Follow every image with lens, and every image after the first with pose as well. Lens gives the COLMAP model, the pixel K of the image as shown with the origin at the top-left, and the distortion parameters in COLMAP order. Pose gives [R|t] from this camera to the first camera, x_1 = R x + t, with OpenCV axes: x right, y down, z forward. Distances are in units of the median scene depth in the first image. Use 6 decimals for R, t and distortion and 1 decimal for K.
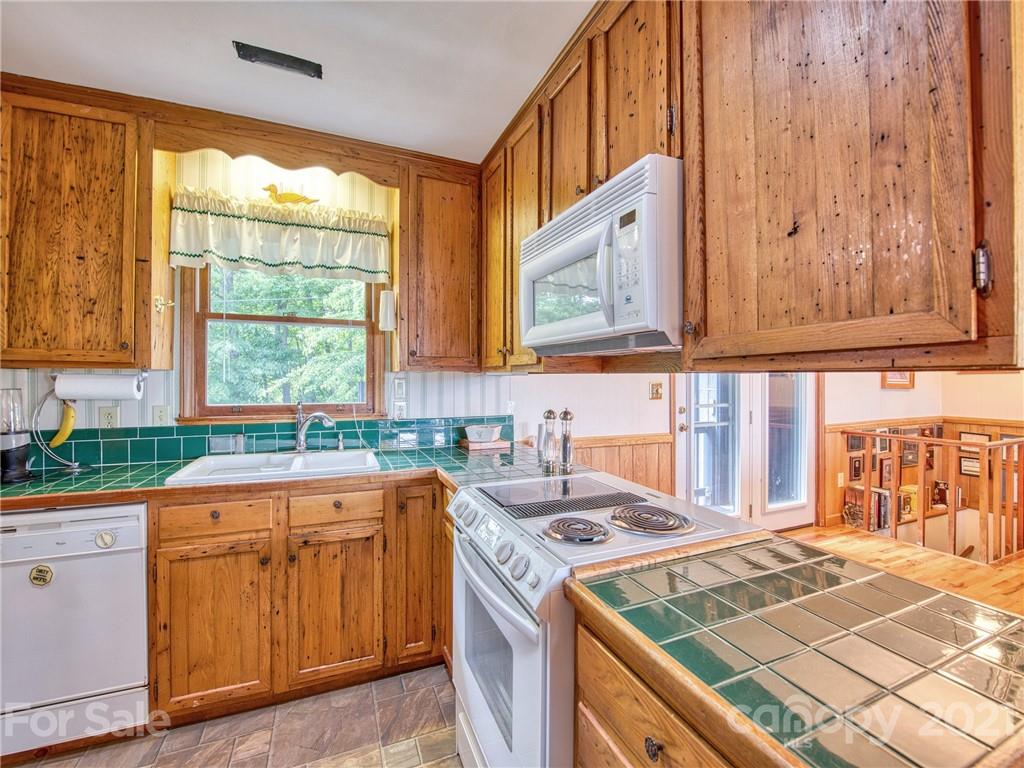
lens RADIAL K [[433.8, 0, 509.7], [0, 433.8, 381.0], [0, 0, 1]] dist [-0.008220, -0.003418]
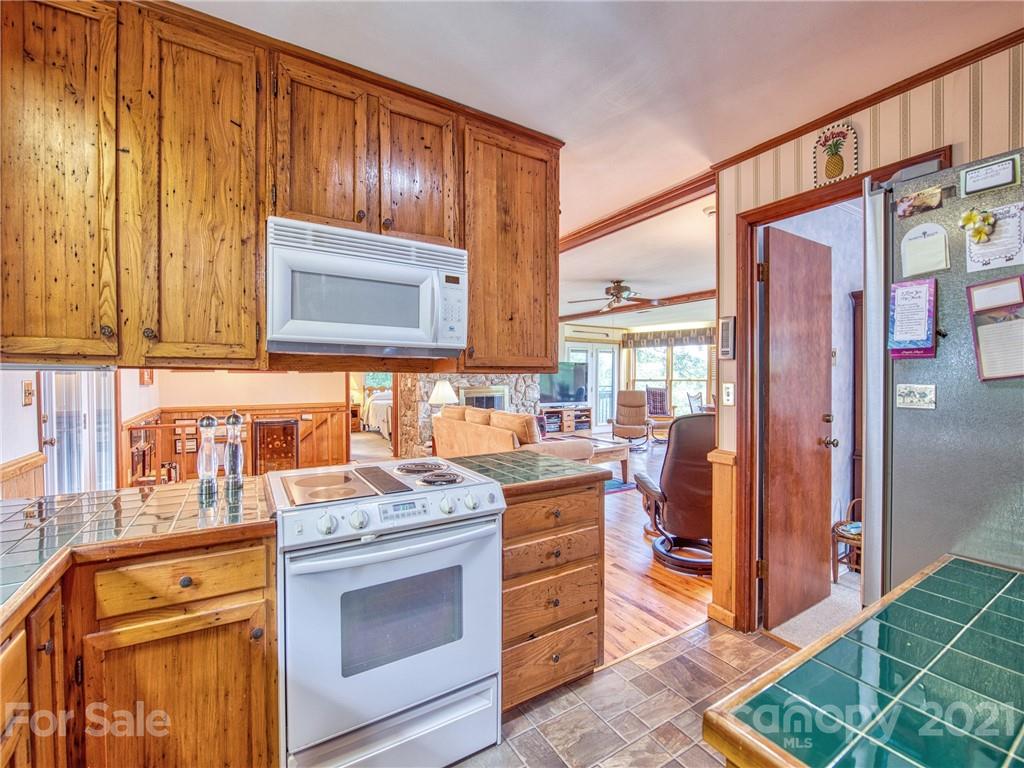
lens RADIAL K [[433.8, 0, 513.4], [0, 433.8, 385.0], [0, 0, 1]] dist [-0.008220, -0.003418]
pose [[-0.155600, -0.020979, 0.987597, -0.666761], [0.003081, 0.999759, 0.021722, -0.004813], [-0.987815, 0.006423, -0.155498, 0.492847]]
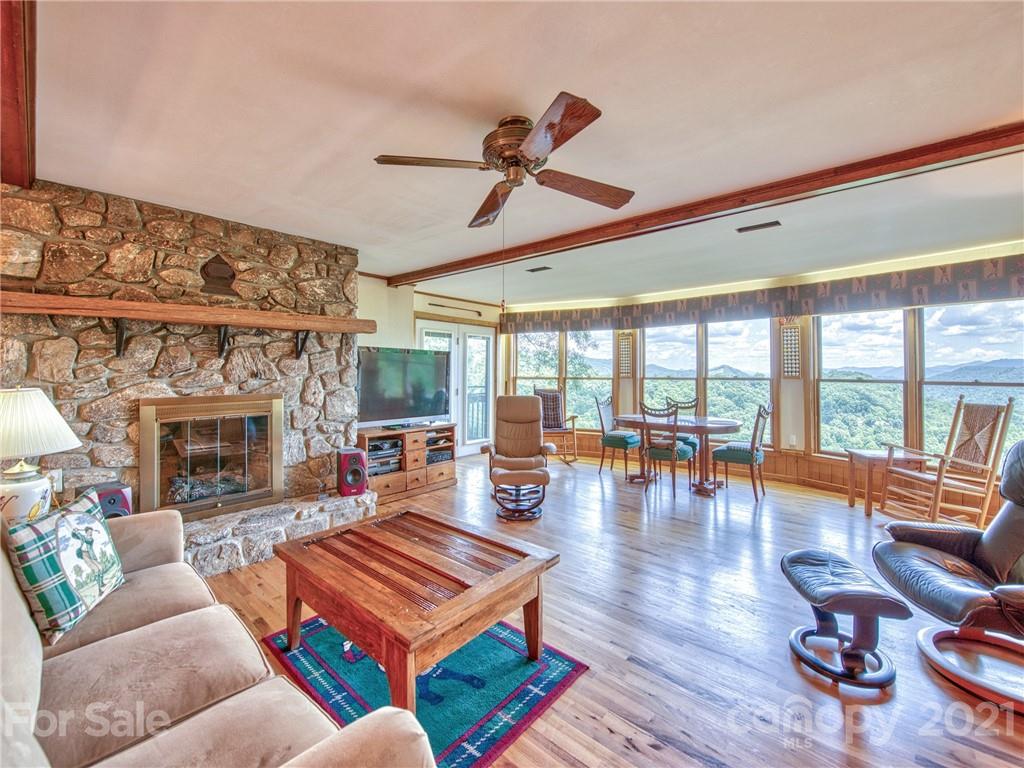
lens RADIAL K [[416.3, 0, 507.3], [0, 416.3, 374.6], [0, 0, 1]] dist [-0.013550, -0.001229]
pose [[-0.429841, -0.012174, 0.902823, 0.883581], [-0.002497, 0.999921, 0.012294, -0.018098], [-0.902901, 0.003030, -0.429837, -0.081163]]
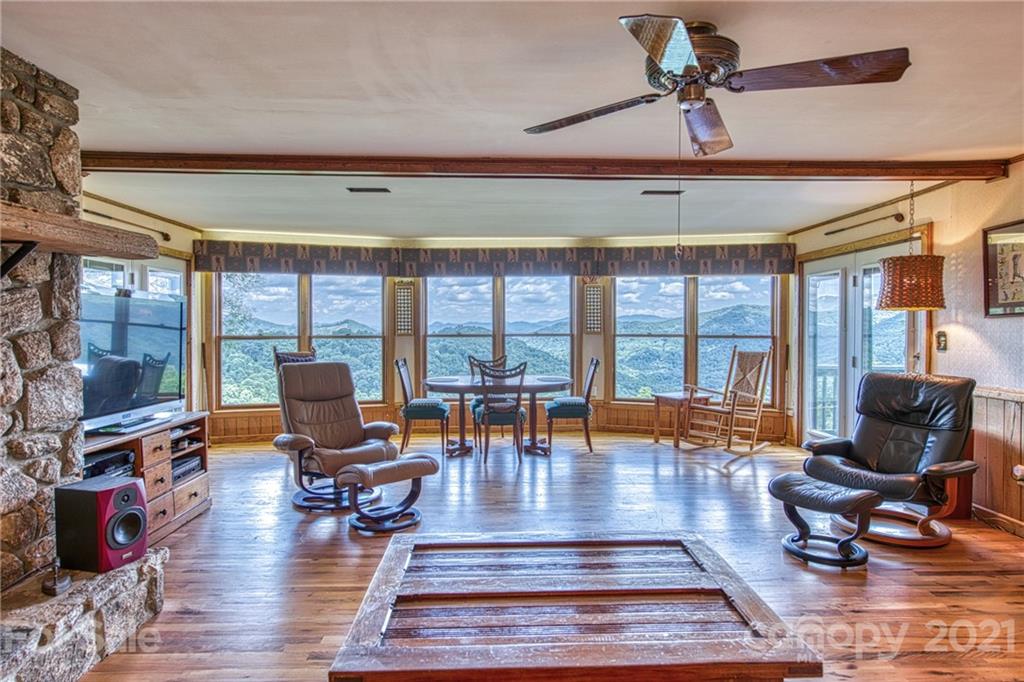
lens RADIAL K [[509.5, 0, 484.2], [0, 509.5, 346.6], [0, 0, 1]] dist [-0.000664, -0.000125]
pose [[-0.916985, -0.020208, 0.398409, 1.501651], [-0.003832, 0.999116, 0.041856, -0.021900], [-0.398903, 0.036855, -0.916252, 0.413886]]
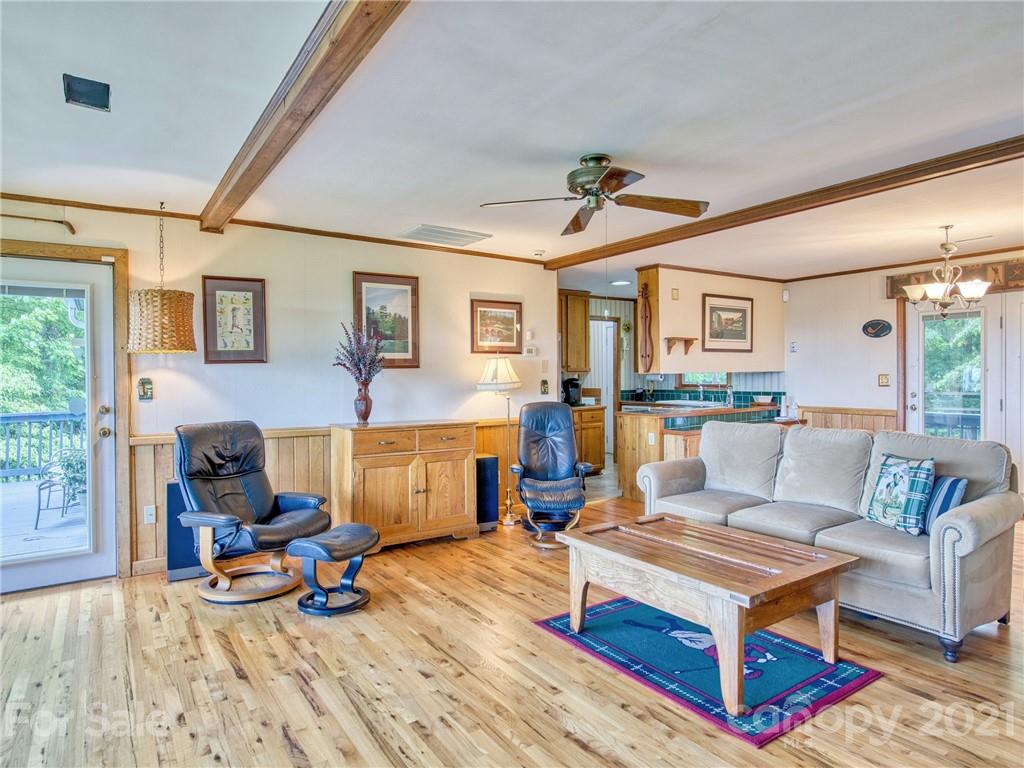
lens RADIAL K [[603.1, 0, 514.8], [0, 603.1, 383.1], [0, 0, 1]] dist [-0.004713, -0.000984]
pose [[0.206573, 0.008392, -0.978395, 3.036329], [0.006952, 0.999925, 0.010045, 0.003165], [0.978407, -0.008877, 0.206499, -0.958958]]
